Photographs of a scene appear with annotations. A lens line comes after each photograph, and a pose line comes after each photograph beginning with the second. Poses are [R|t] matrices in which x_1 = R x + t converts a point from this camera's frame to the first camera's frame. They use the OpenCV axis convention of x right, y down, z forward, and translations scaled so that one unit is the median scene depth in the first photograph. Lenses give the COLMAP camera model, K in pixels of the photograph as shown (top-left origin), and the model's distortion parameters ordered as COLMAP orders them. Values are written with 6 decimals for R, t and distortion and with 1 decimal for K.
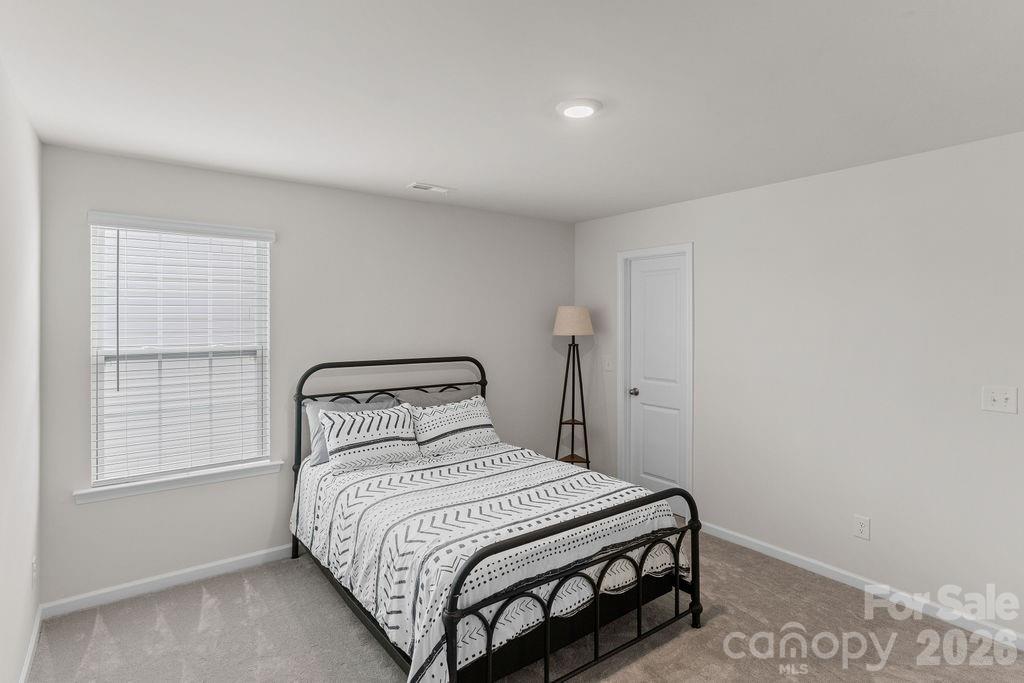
lens RADIAL K [[528.0, 0, 511.0], [0, 528.0, 315.0], [0, 0, 1]] dist [-0.001330, -0.000225]
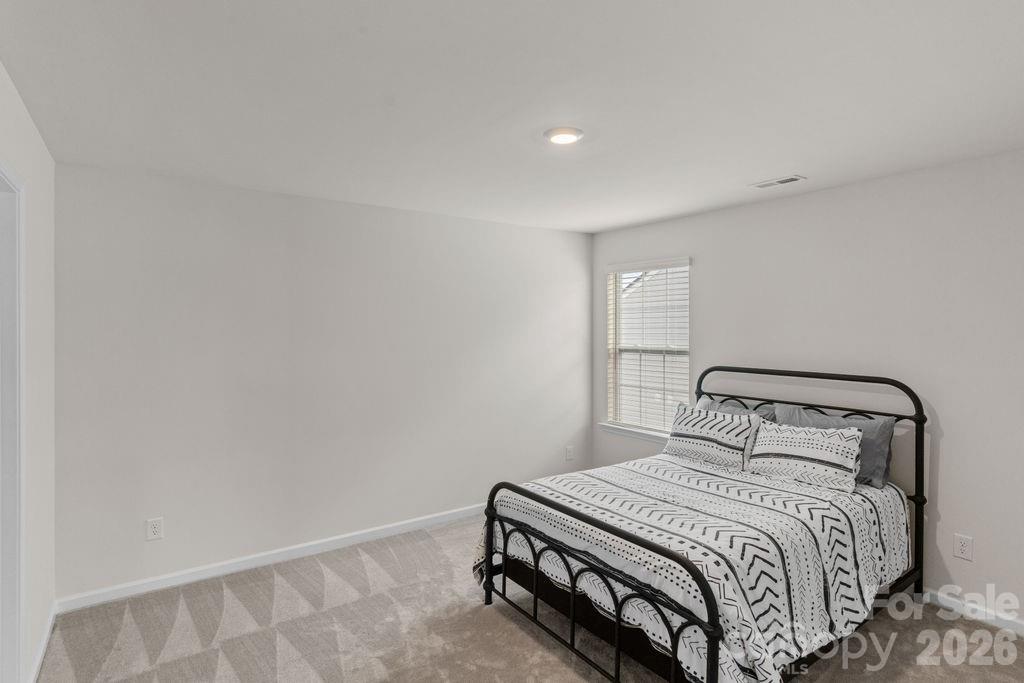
lens RADIAL K [[523.4, 0, 508.8], [0, 523.4, 334.4], [0, 0, 1]] dist [-0.002891, 0.000751]
pose [[-0.009872, 0.014019, -0.999853, 1.071809], [0.002739, 0.999898, 0.013993, 0.009324], [0.999948, -0.002600, -0.009909, 0.787667]]
